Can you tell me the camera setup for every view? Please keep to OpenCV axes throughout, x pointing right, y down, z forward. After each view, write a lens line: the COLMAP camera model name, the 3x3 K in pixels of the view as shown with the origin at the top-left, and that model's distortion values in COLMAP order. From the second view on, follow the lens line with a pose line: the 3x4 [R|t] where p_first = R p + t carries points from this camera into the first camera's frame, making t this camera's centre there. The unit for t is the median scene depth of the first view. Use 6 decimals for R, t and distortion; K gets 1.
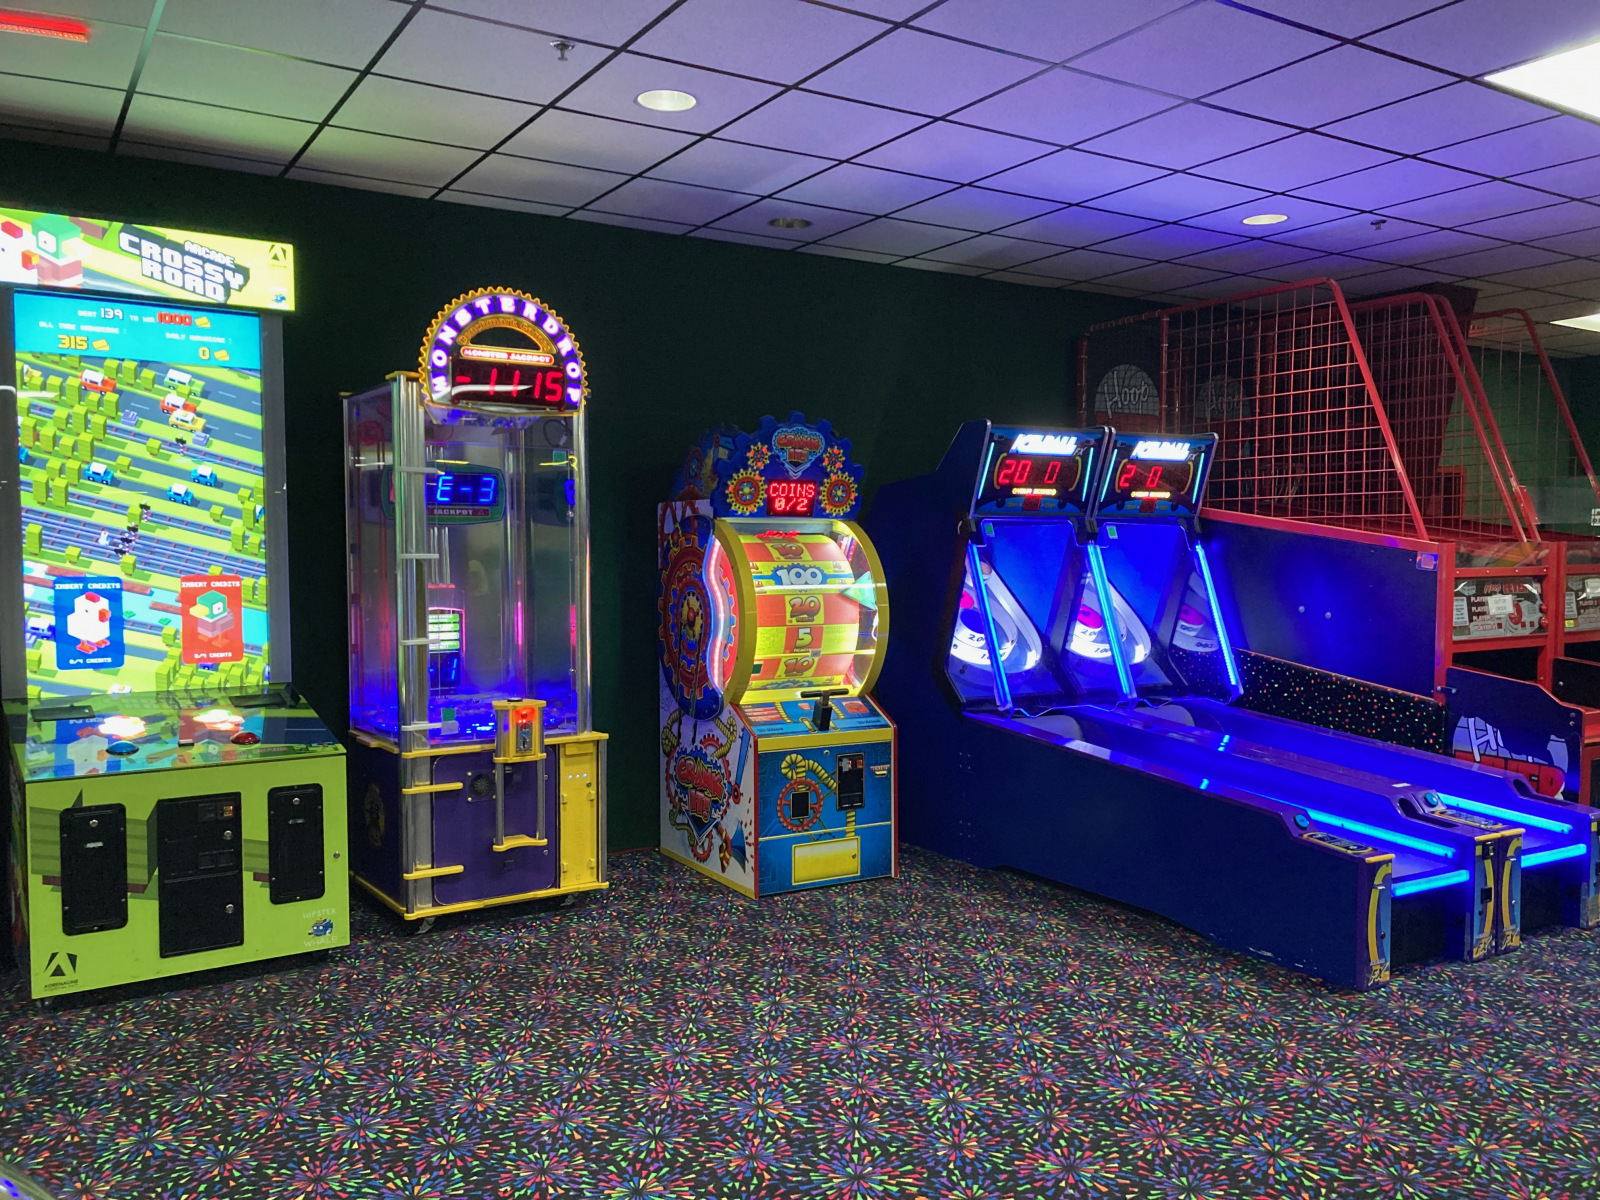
lens RADIAL K [[1307.2, 0, 811.4], [0, 1307.2, 615.4], [0, 0, 1]] dist [0.033292, -0.031392]
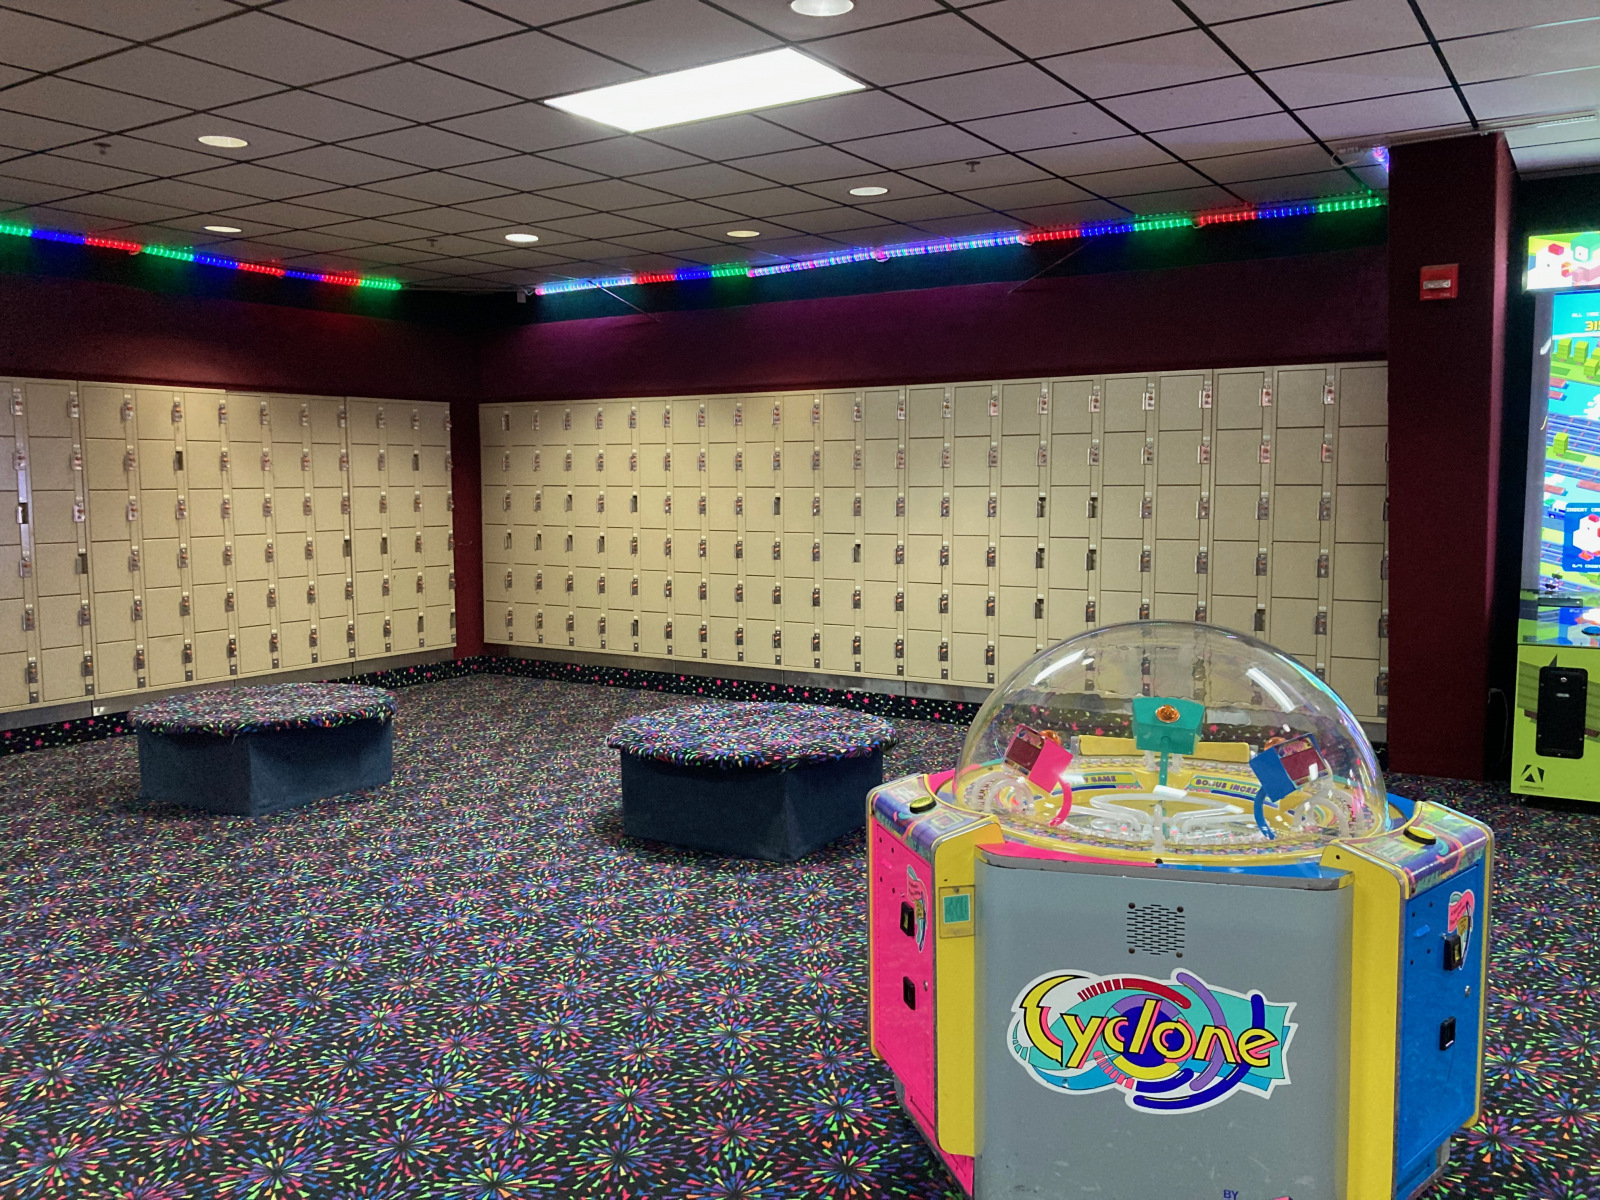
lens RADIAL K [[1307.2, 0, 799.6], [0, 1307.2, 594.0], [0, 0, 1]] dist [0.033292, -0.031392]
pose [[0.423087, 0.083083, -0.902272, 0.309416], [-0.044869, 0.996487, 0.070719, 0.004061], [0.904977, 0.010564, 0.425329, -0.277679]]
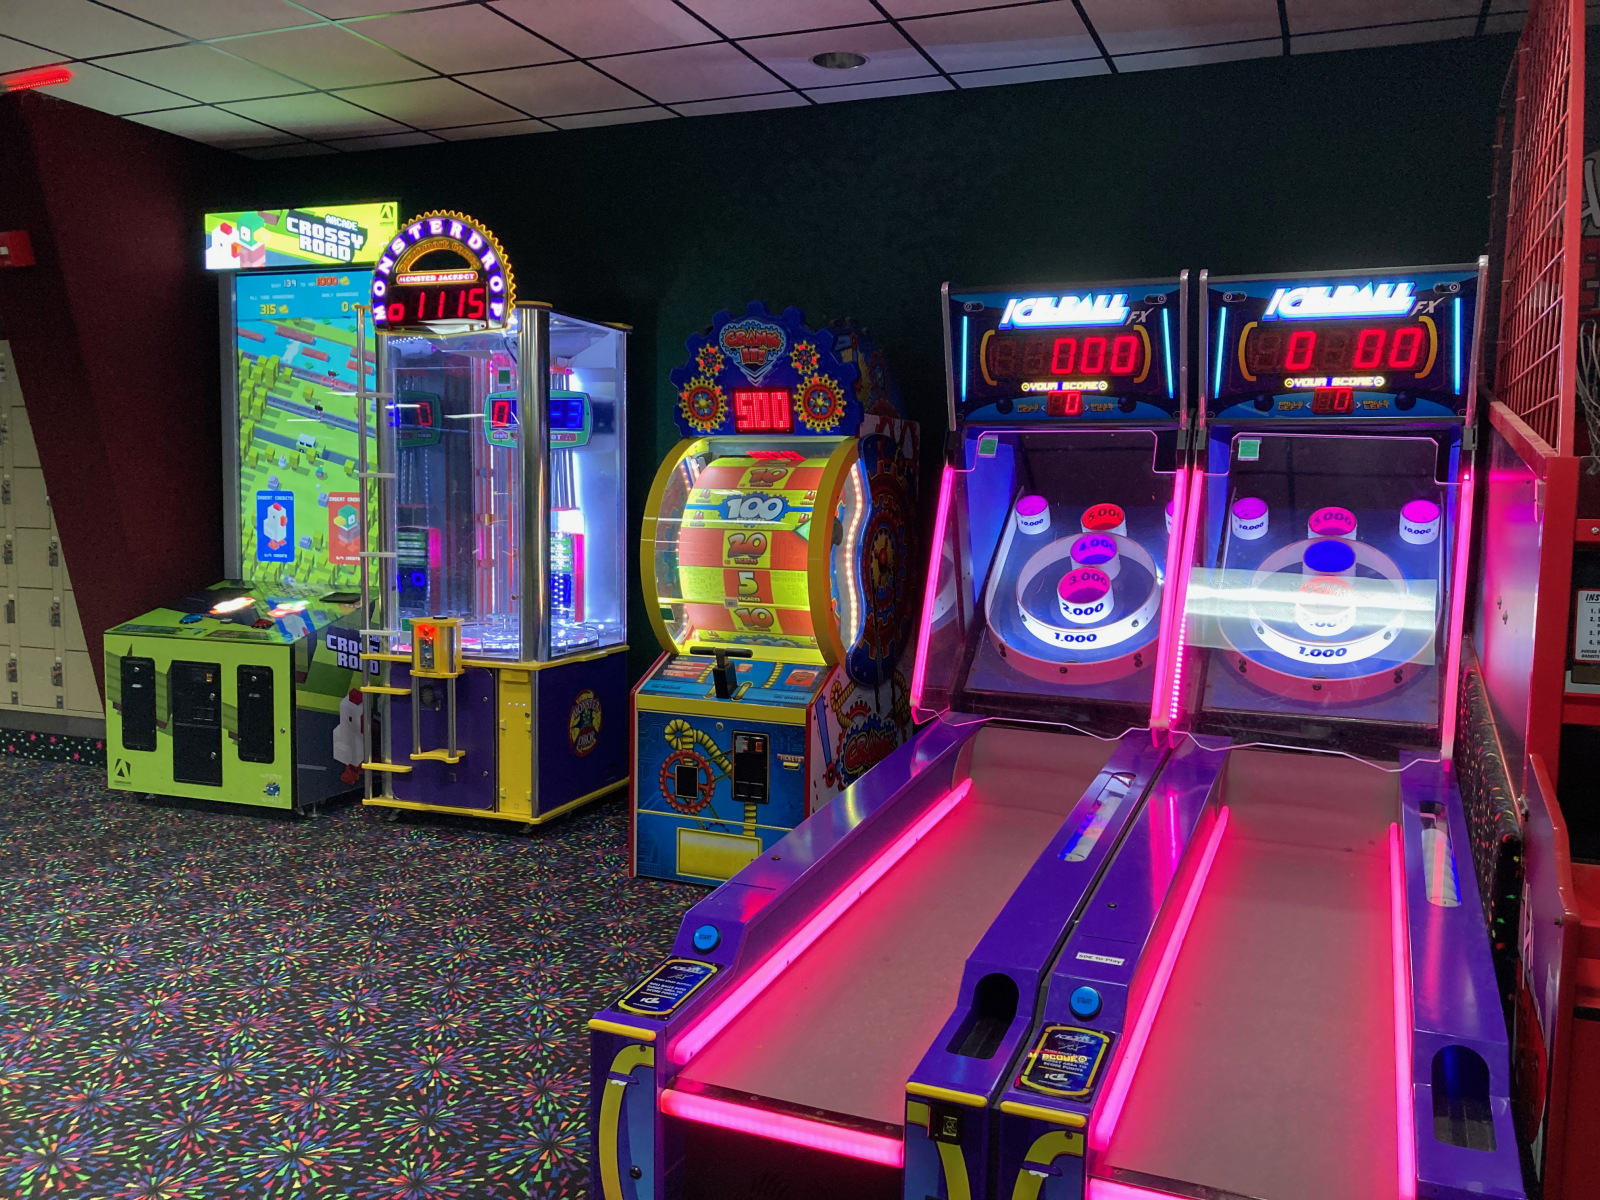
lens RADIAL K [[1307.2, 0, 796.1], [0, 1307.2, 610.4], [0, 0, 1]] dist [0.033292, -0.031392]
pose [[0.577159, 0.084278, -0.812271, 0.789298], [-0.057921, 0.996380, 0.062224, -0.021408], [0.814575, 0.011135, 0.579951, 0.652232]]
